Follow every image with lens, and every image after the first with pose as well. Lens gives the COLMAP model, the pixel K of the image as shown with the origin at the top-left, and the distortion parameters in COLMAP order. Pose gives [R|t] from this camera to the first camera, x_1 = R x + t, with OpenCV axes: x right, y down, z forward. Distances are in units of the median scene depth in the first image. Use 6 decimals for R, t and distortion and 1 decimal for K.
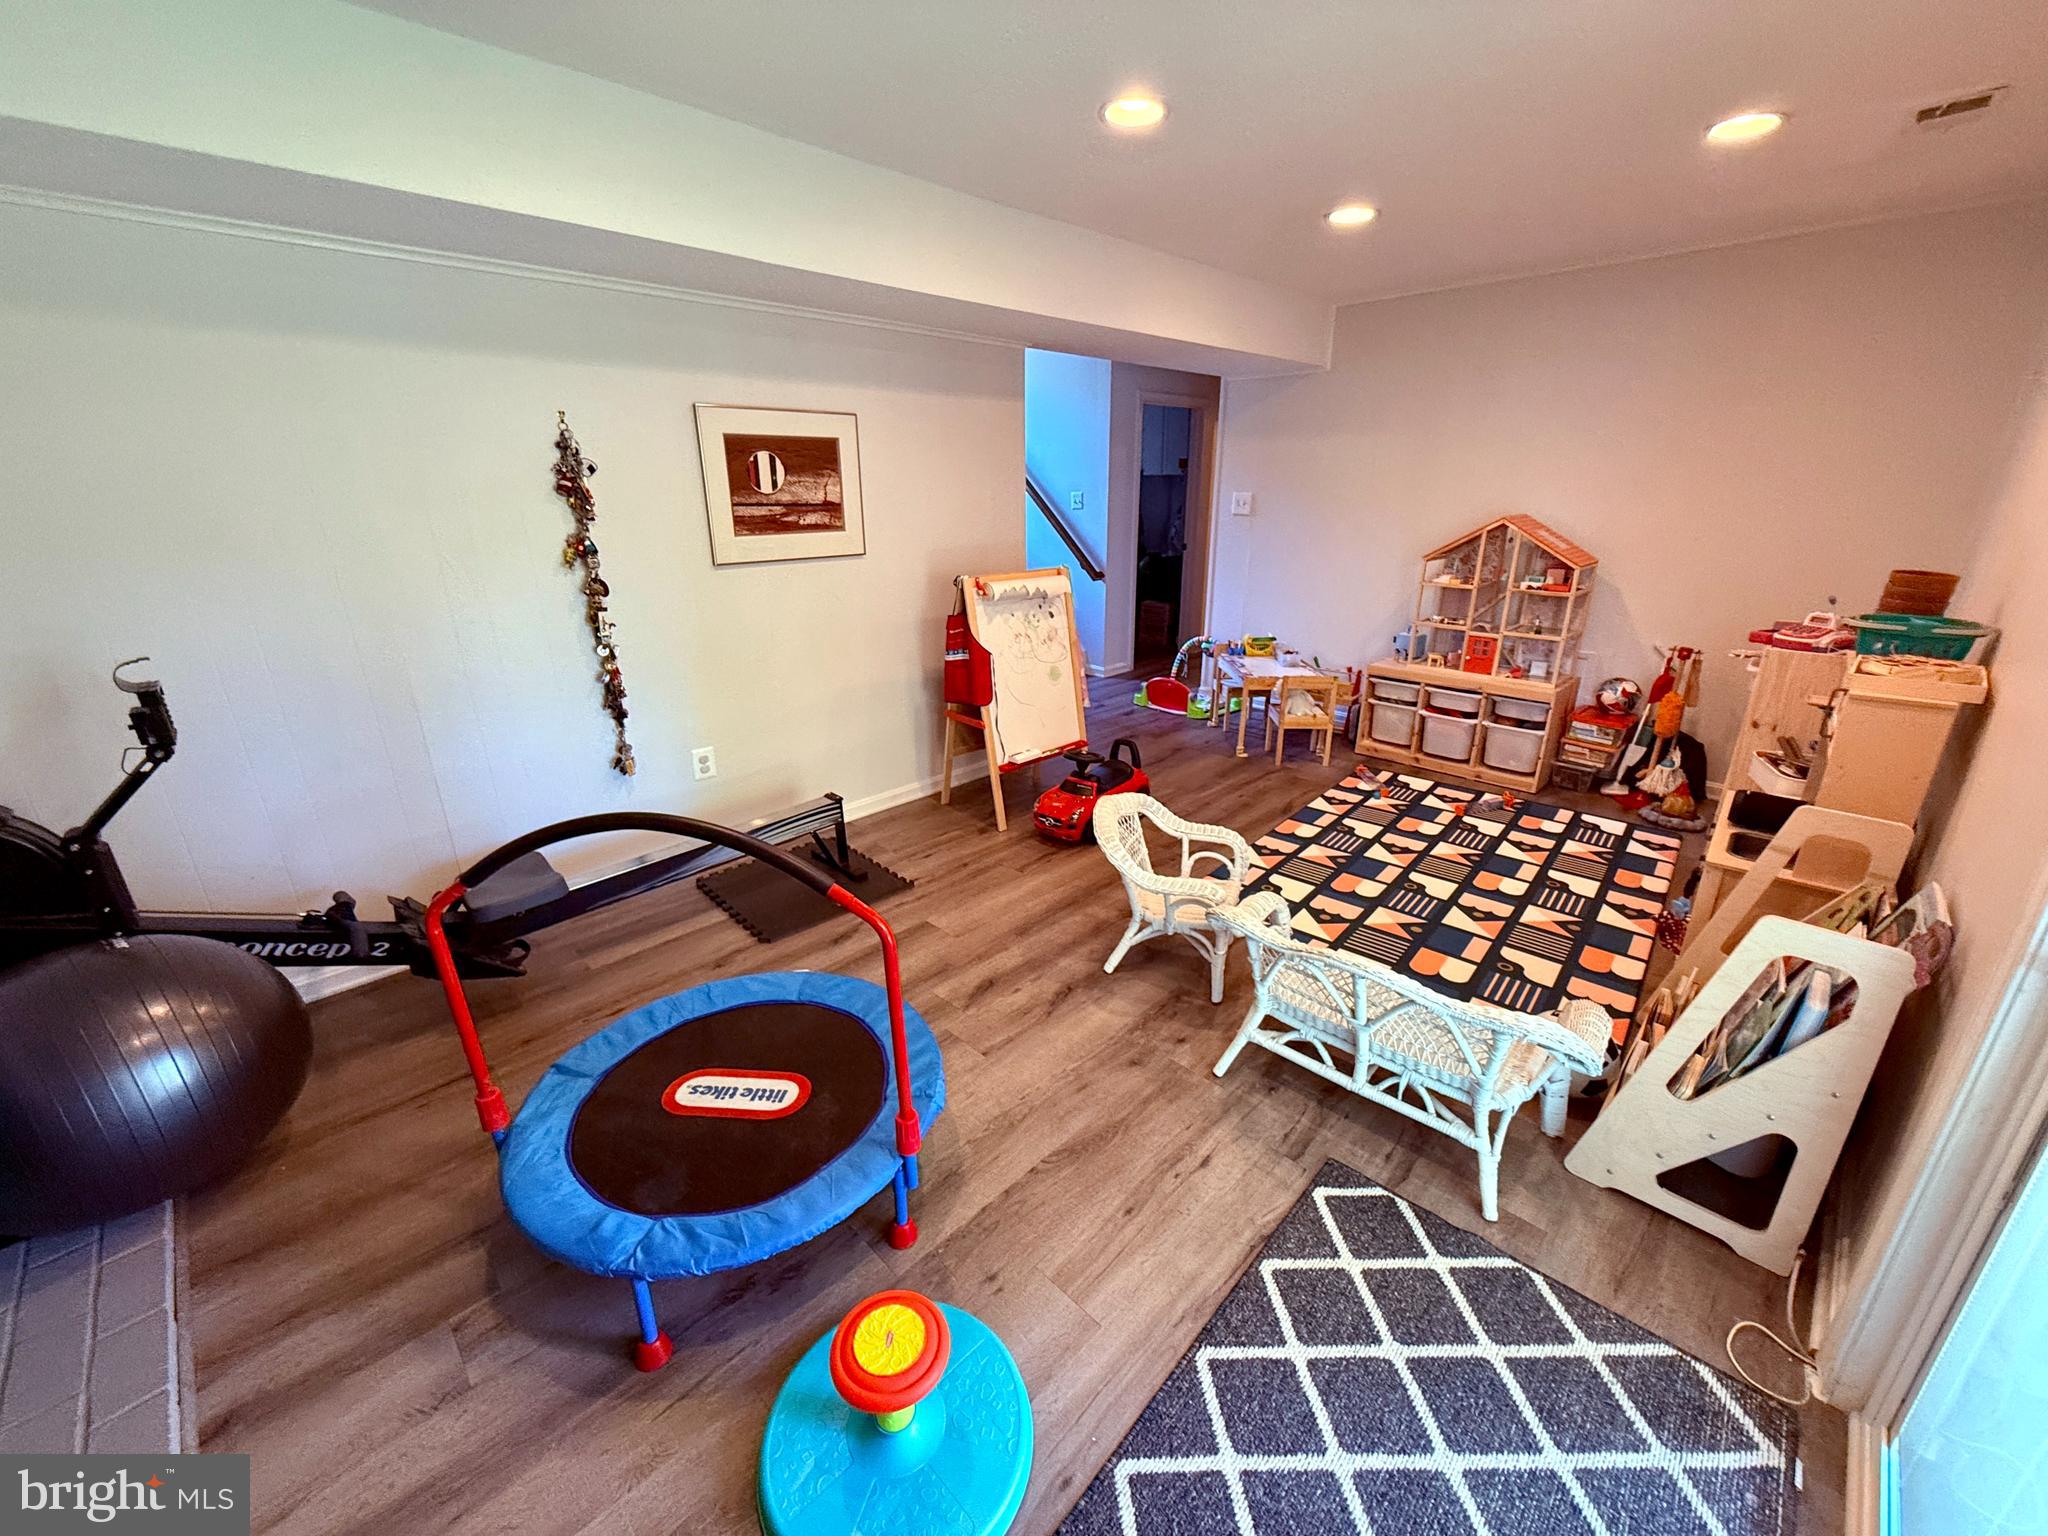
lens RADIAL K [[802.6, 0, 1017.2], [0, 802.6, 767.3], [0, 0, 1]] dist [0.001109, -0.000733]
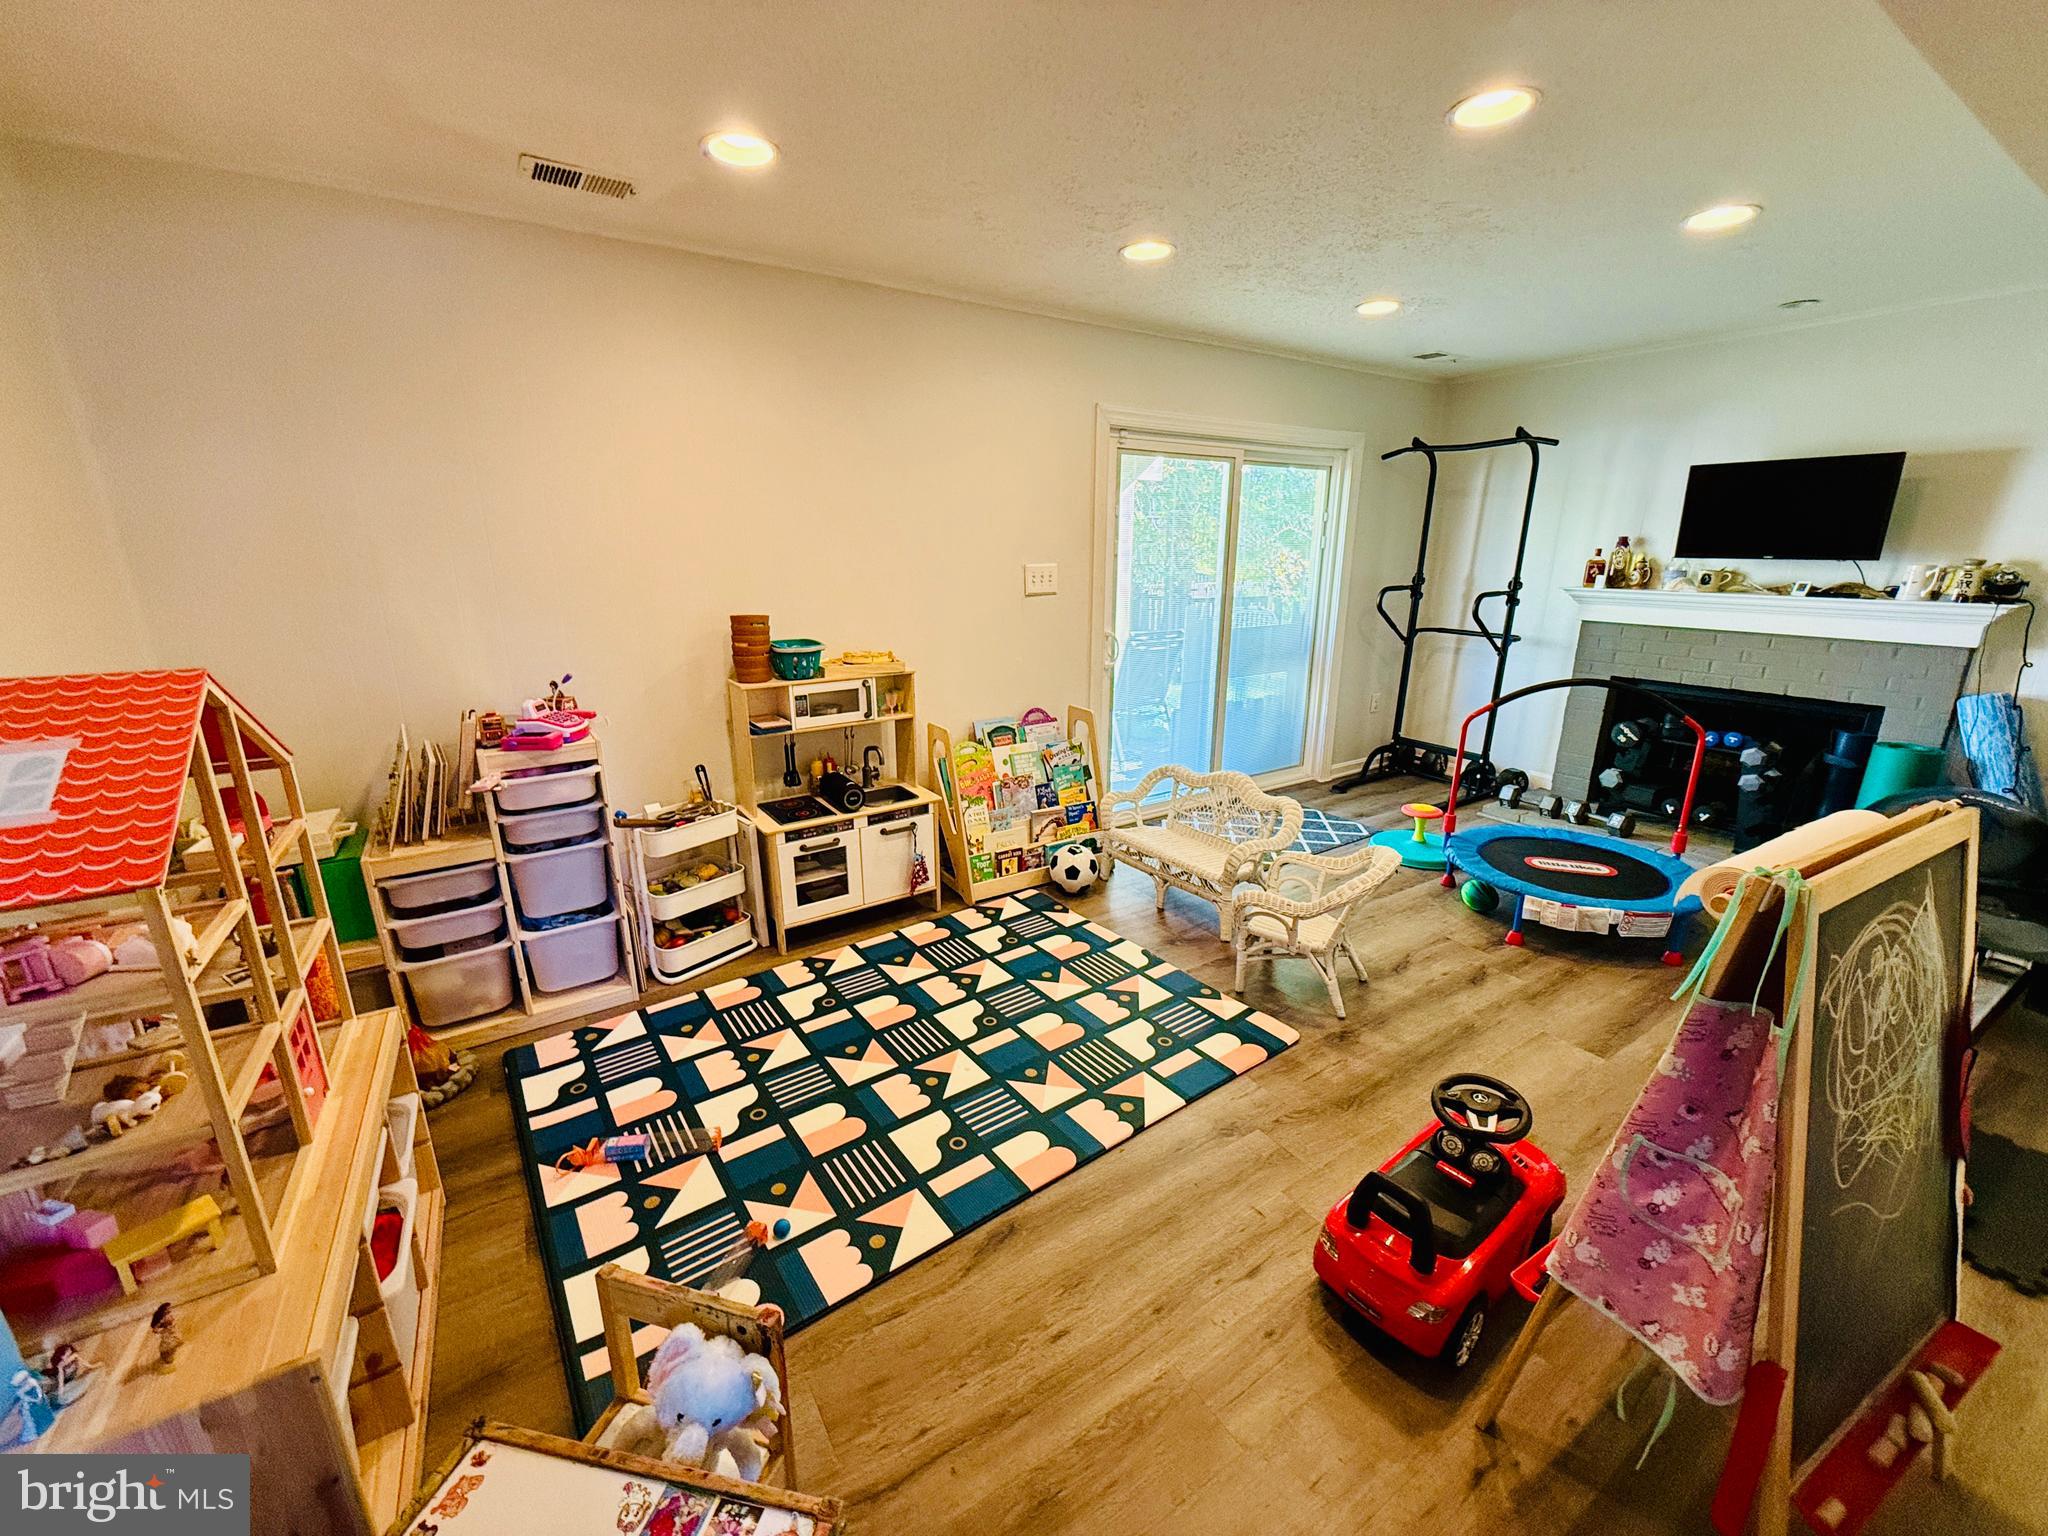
lens RADIAL K [[802.6, 0, 1031.9], [0, 802.6, 769.3], [0, 0, 1]] dist [0.001109, -0.000733]
pose [[-0.980686, -0.040590, 0.191330, 0.261819], [0.076440, 0.820887, 0.565951, -0.462001], [-0.180032, 0.569646, -0.801930, 1.314931]]
